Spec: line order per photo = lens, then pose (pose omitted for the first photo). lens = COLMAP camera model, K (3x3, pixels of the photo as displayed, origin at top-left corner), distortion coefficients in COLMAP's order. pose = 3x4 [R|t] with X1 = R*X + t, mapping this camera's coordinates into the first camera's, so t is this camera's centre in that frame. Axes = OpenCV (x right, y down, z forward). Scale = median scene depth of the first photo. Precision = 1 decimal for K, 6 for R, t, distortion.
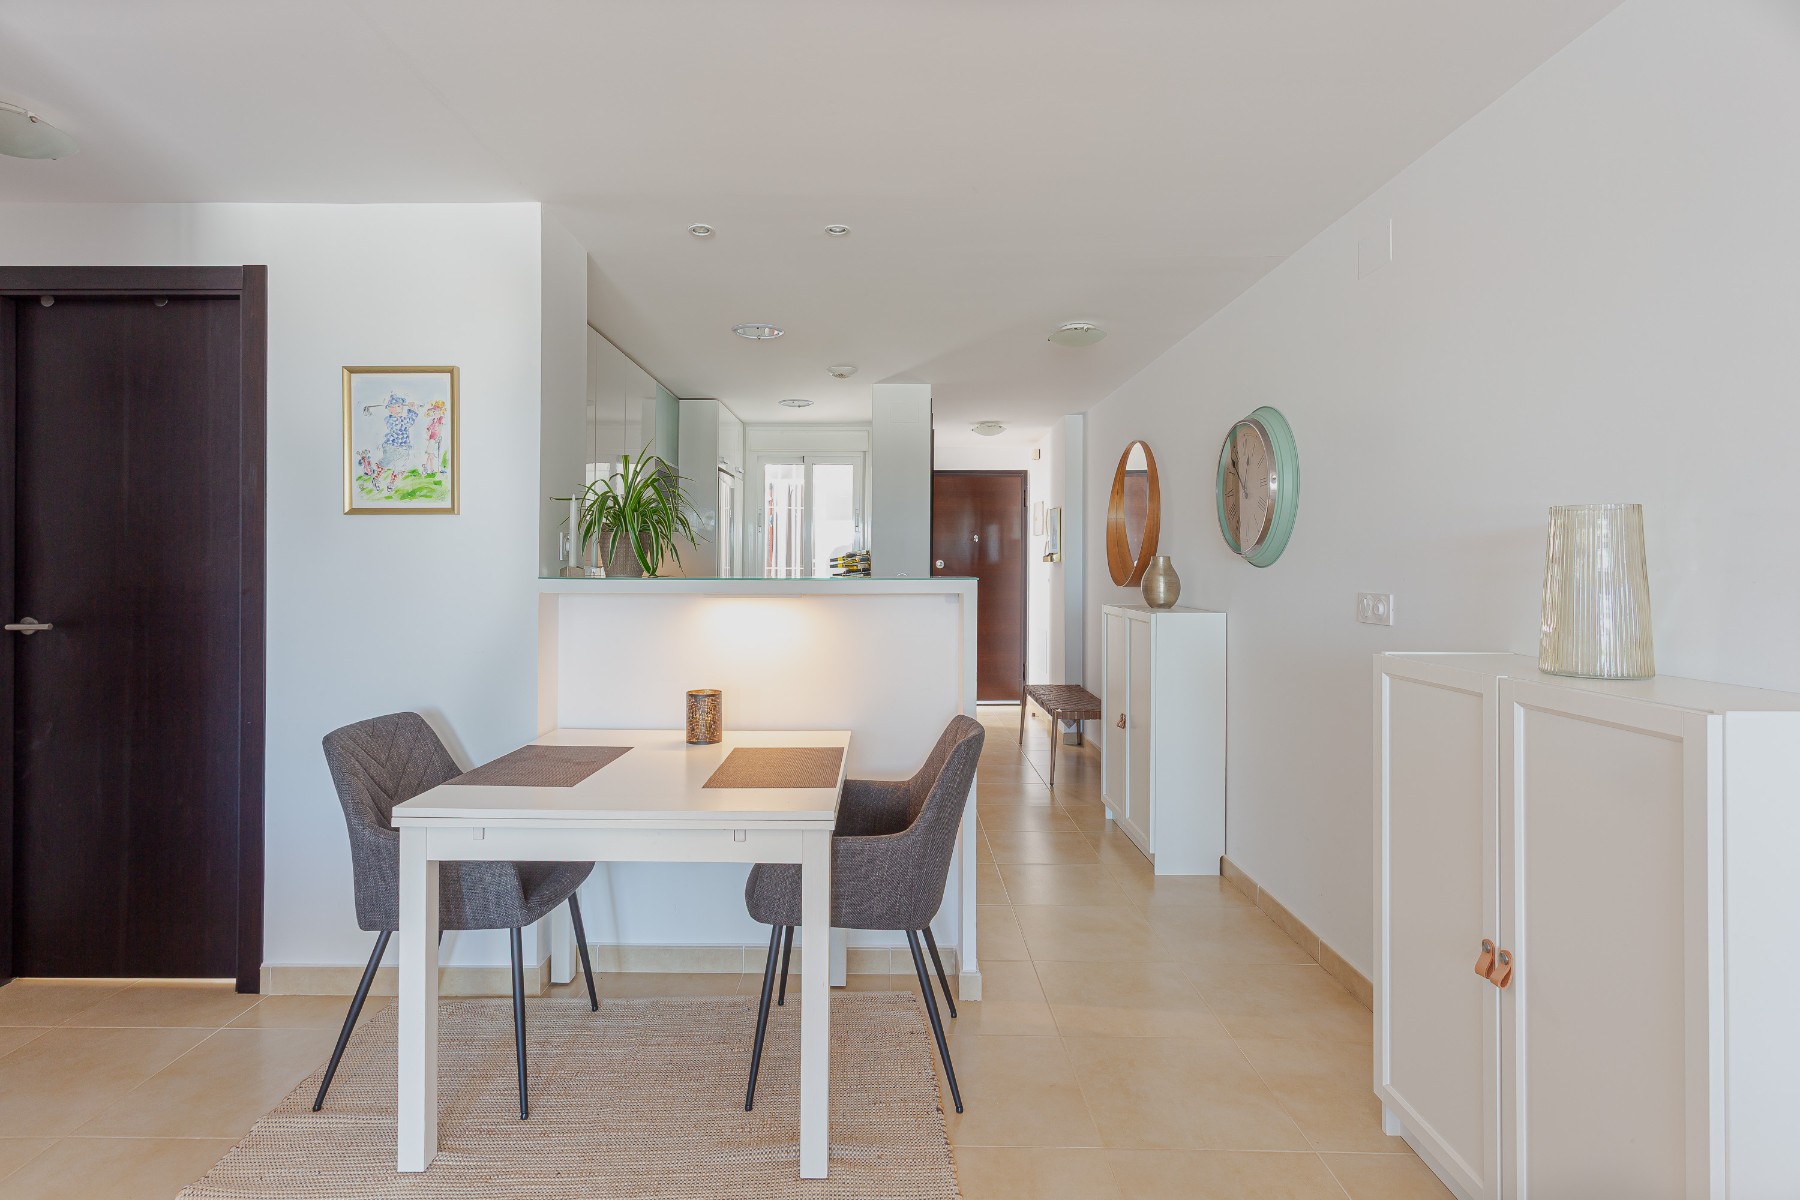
lens RADIAL K [[875.6, 0, 873.3], [0, 875.6, 586.1], [0, 0, 1]] dist [0.003560, 0.000829]
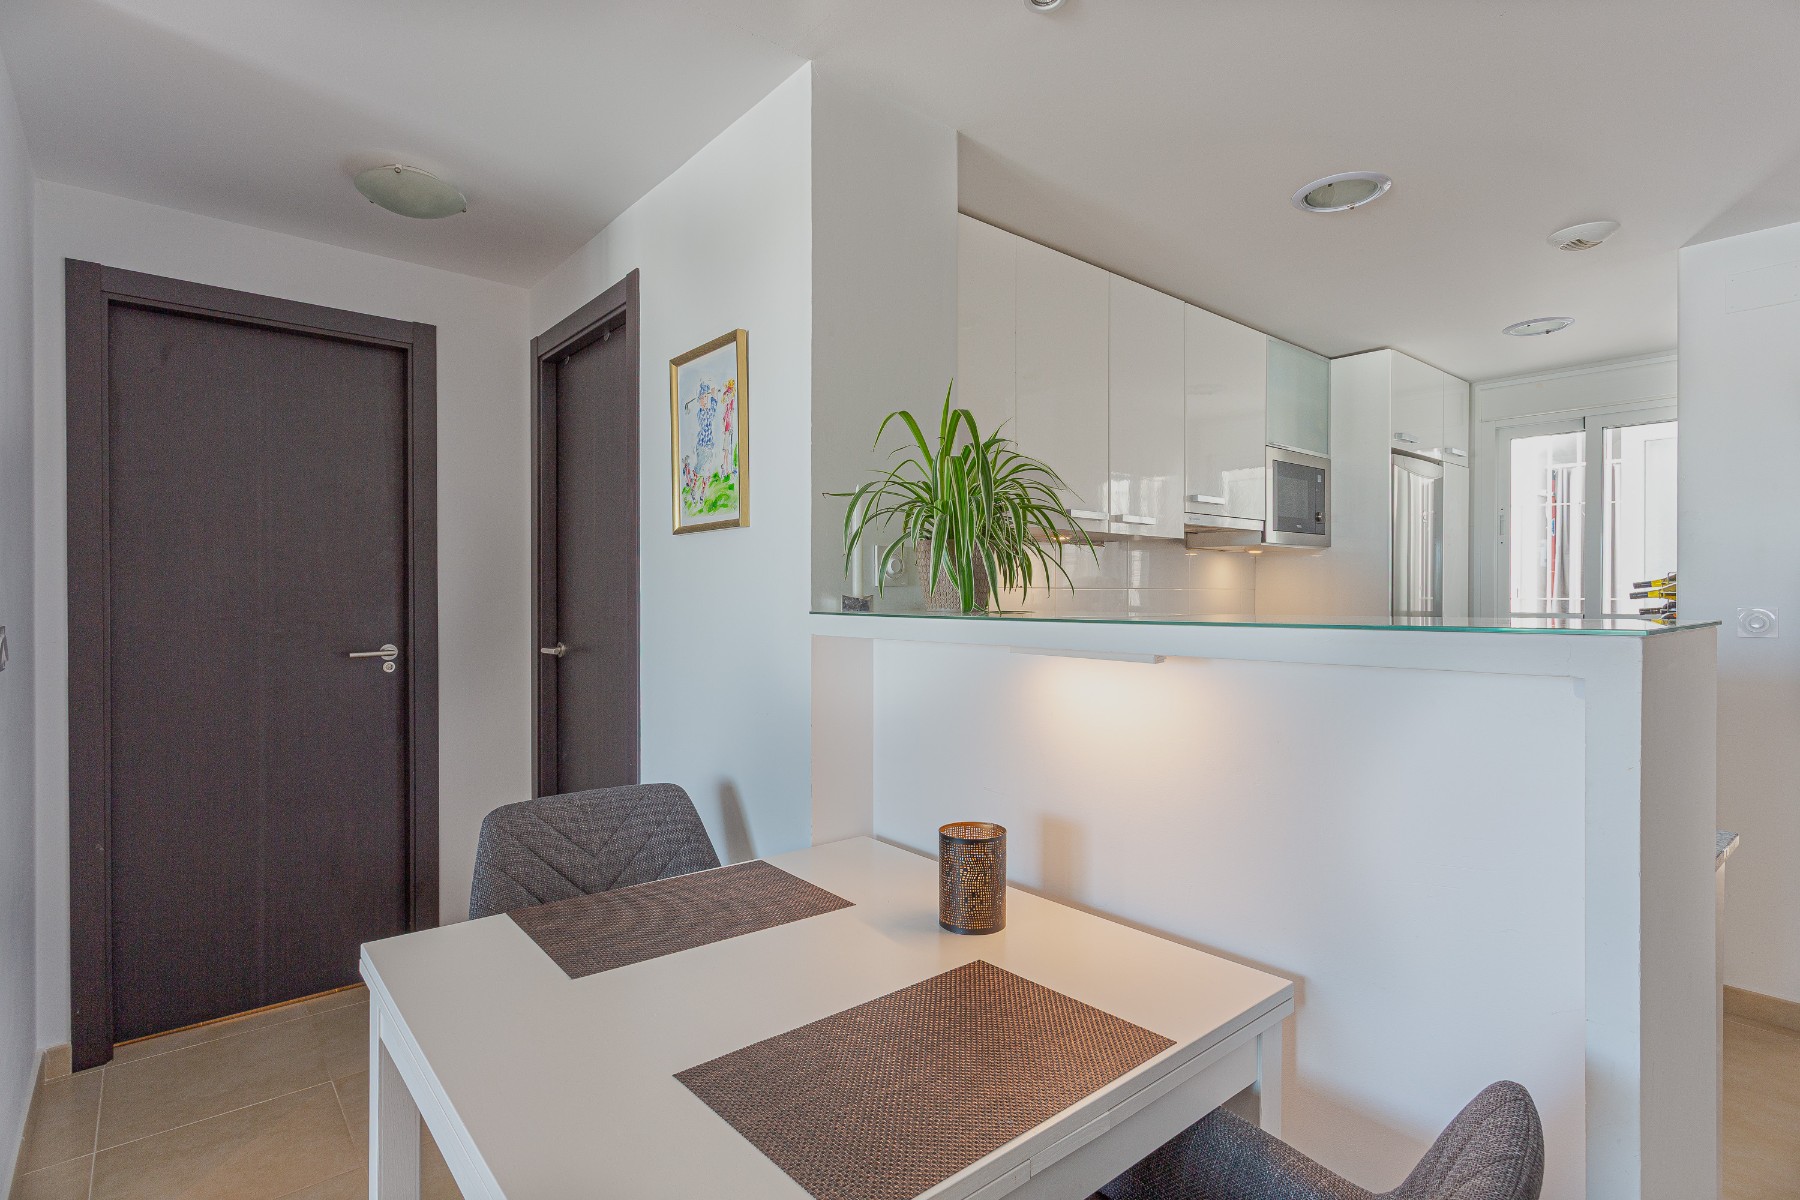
lens RADIAL K [[879.4, 0, 901.7], [0, 879.4, 607.3], [0, 0, 1]] dist [0.001535, 0.000304]
pose [[0.660004, 0.005061, -0.751245, 0.182911], [-0.014709, 0.999873, -0.006186, -0.009600], [0.751118, 0.015133, 0.659994, 0.603785]]
